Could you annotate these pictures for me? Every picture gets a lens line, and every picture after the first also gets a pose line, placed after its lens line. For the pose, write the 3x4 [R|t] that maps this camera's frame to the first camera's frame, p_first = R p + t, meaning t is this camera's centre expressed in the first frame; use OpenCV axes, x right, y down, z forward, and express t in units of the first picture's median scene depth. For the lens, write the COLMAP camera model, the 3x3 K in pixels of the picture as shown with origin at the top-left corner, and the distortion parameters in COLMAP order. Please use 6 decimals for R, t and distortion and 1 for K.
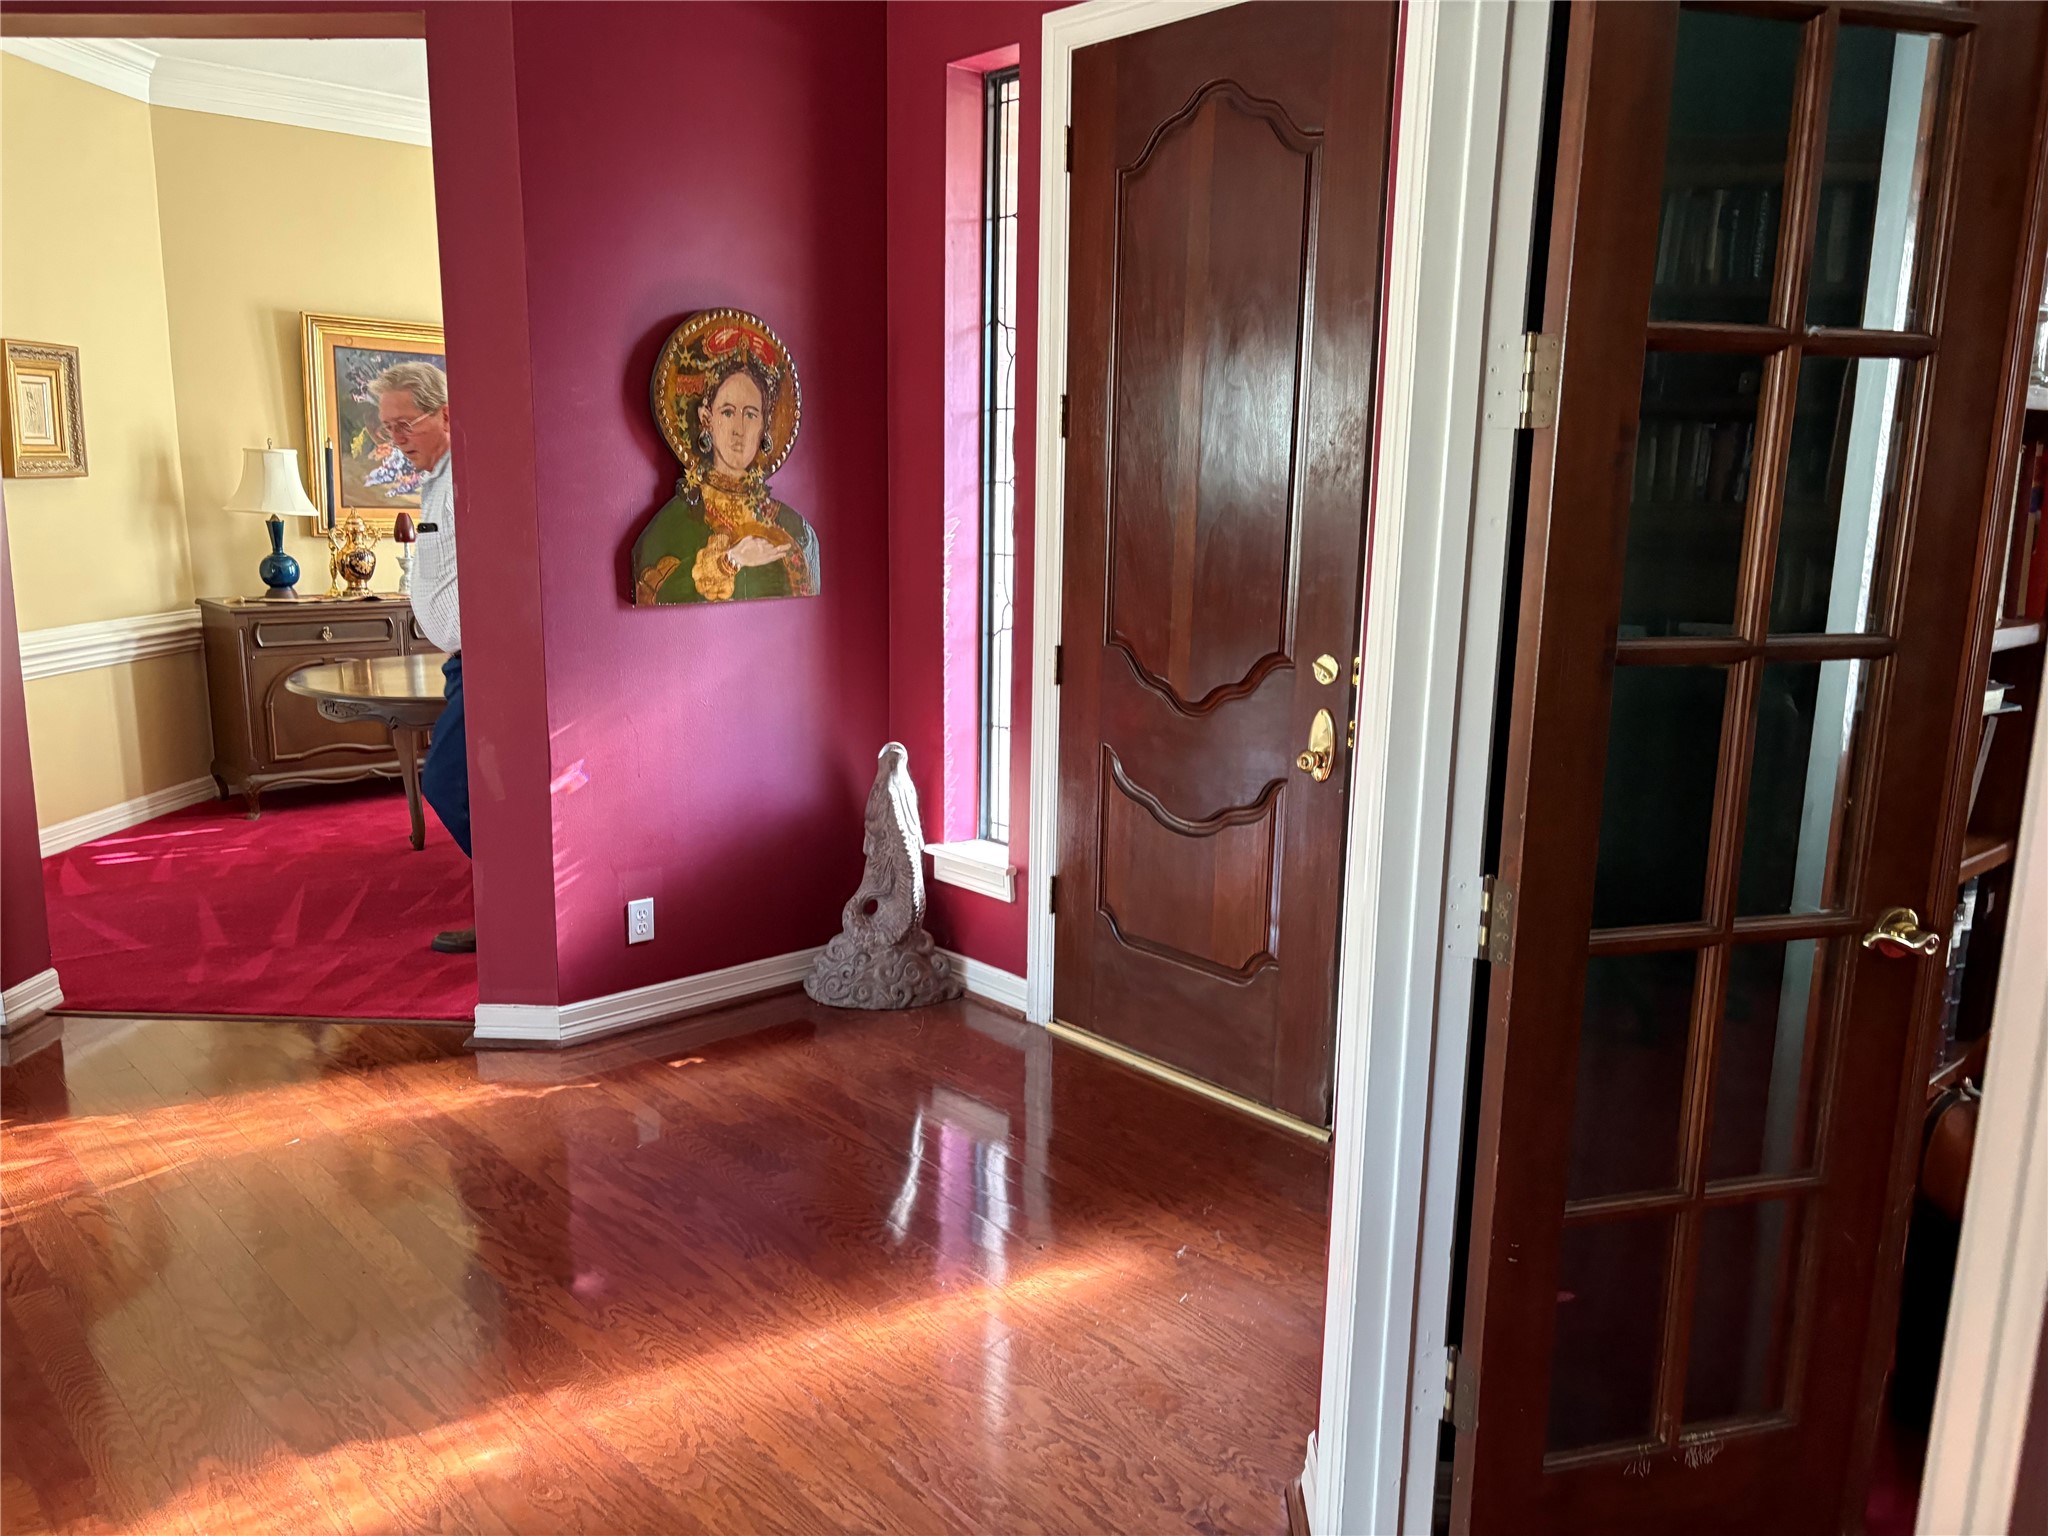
lens RADIAL K [[1562.1, 0, 1025.4], [0, 1562.1, 773.6], [0, 0, 1]] dist [0.067521, -0.008227]
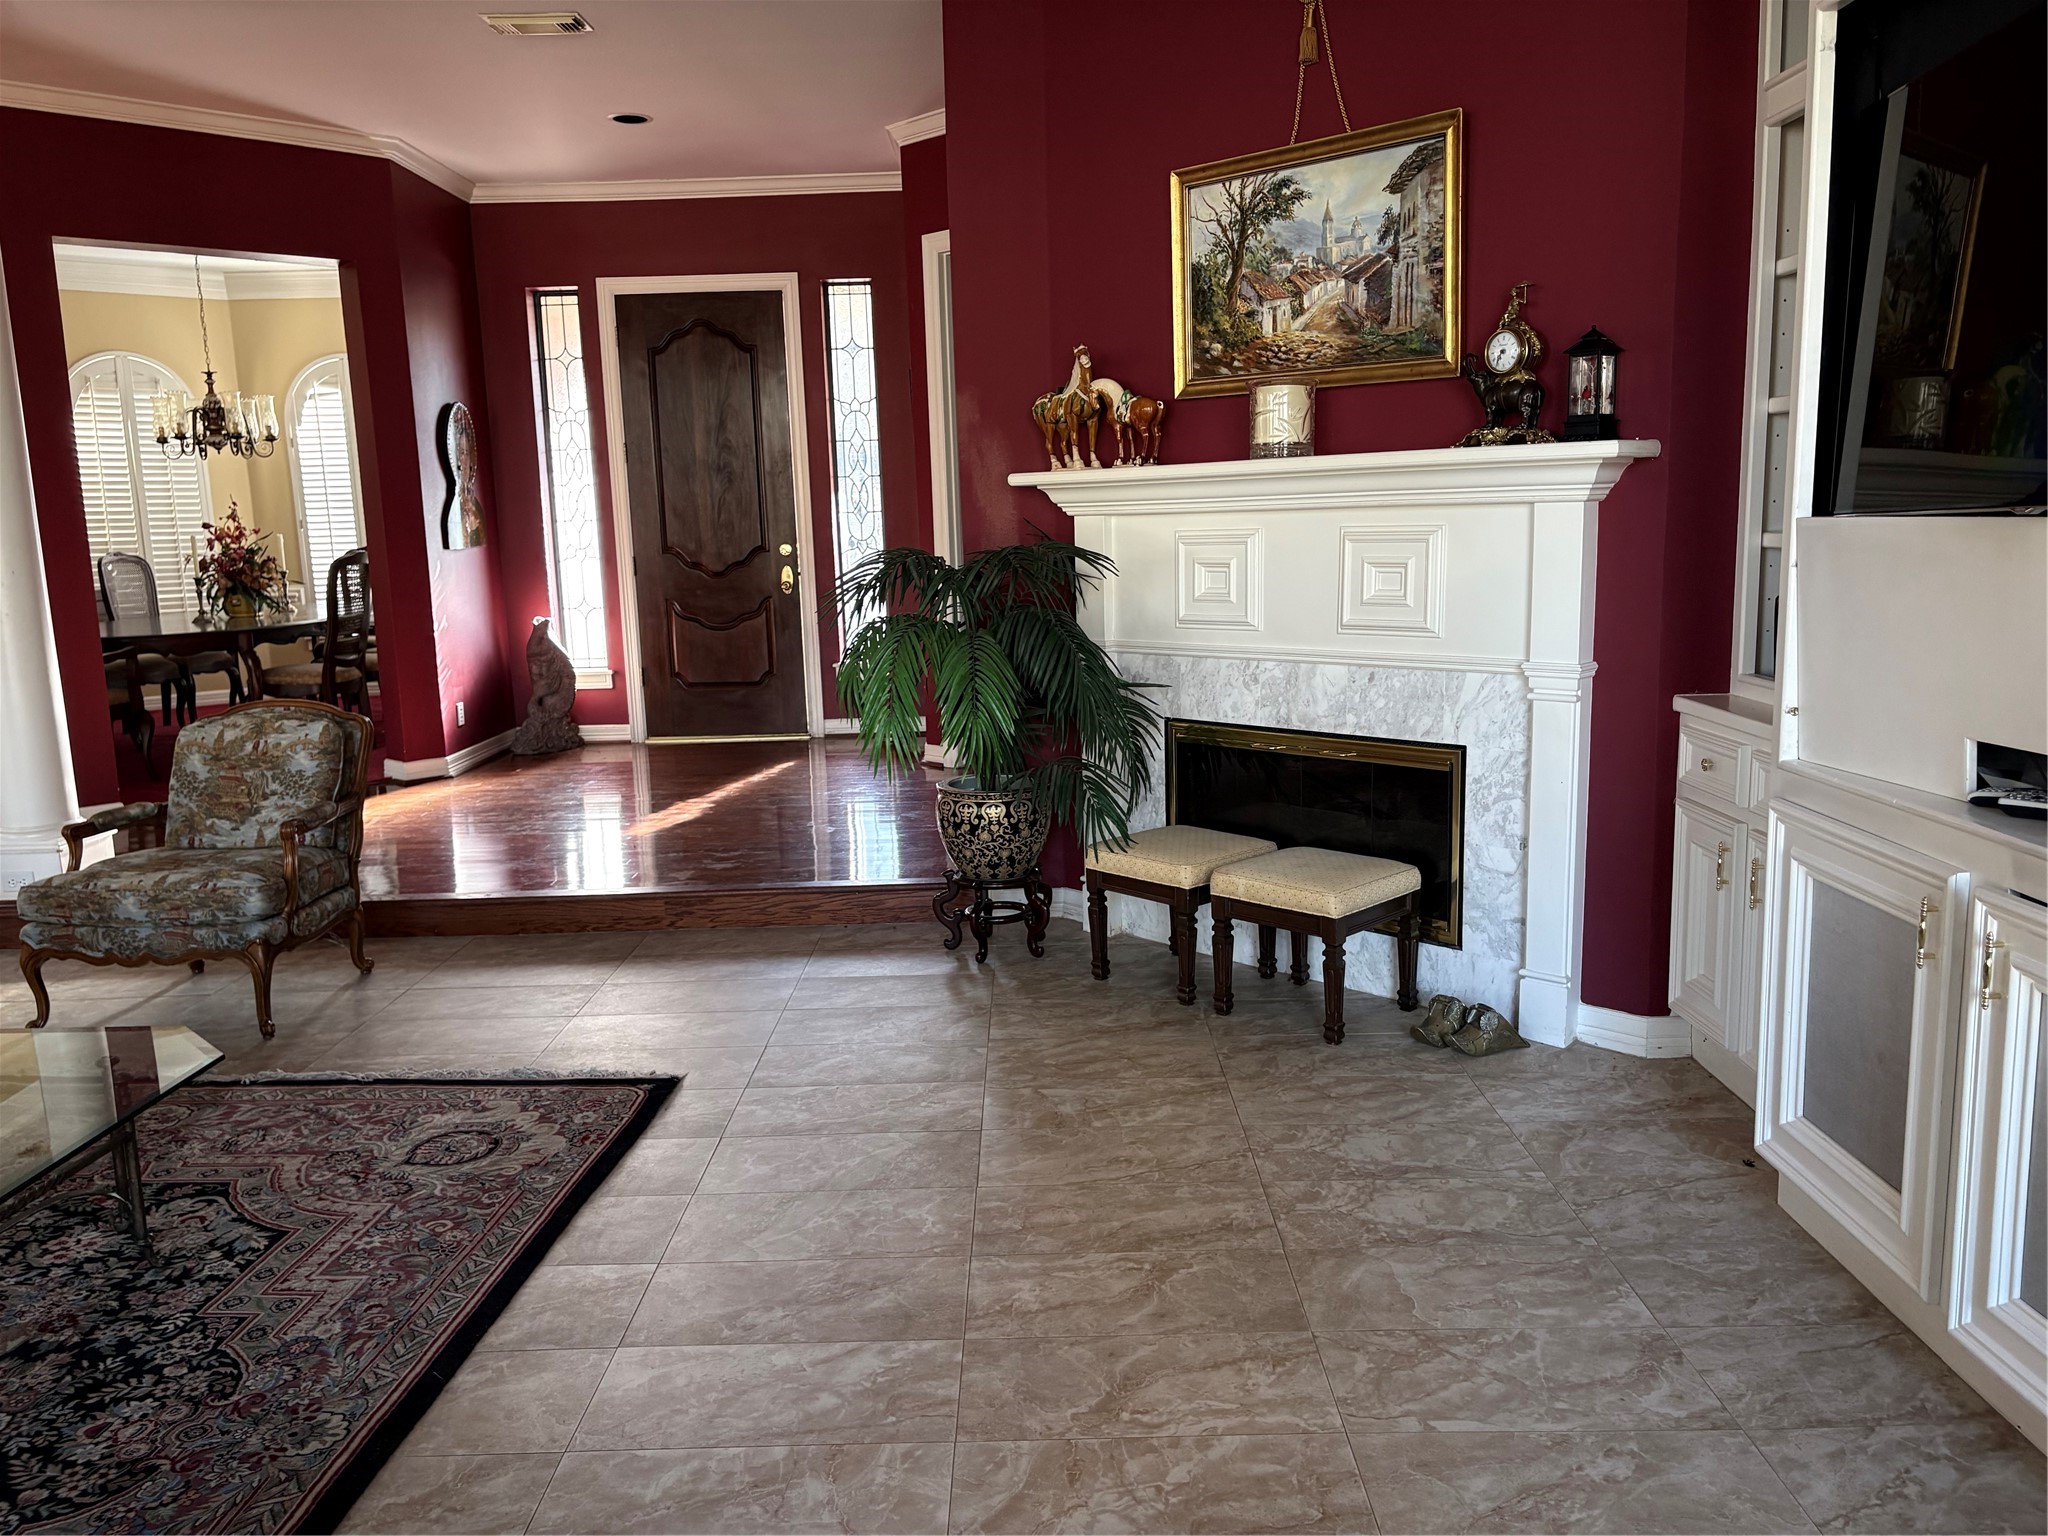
lens RADIAL K [[1562.1, 0, 1025.4], [0, 1562.1, 773.6], [0, 0, 1]] dist [0.067521, -0.008227]
pose [[0.674586, -0.155371, 0.721660, -0.739390], [0.179591, 0.982770, 0.043711, 0.128696], [-0.716017, 0.100117, 0.690866, -0.520385]]
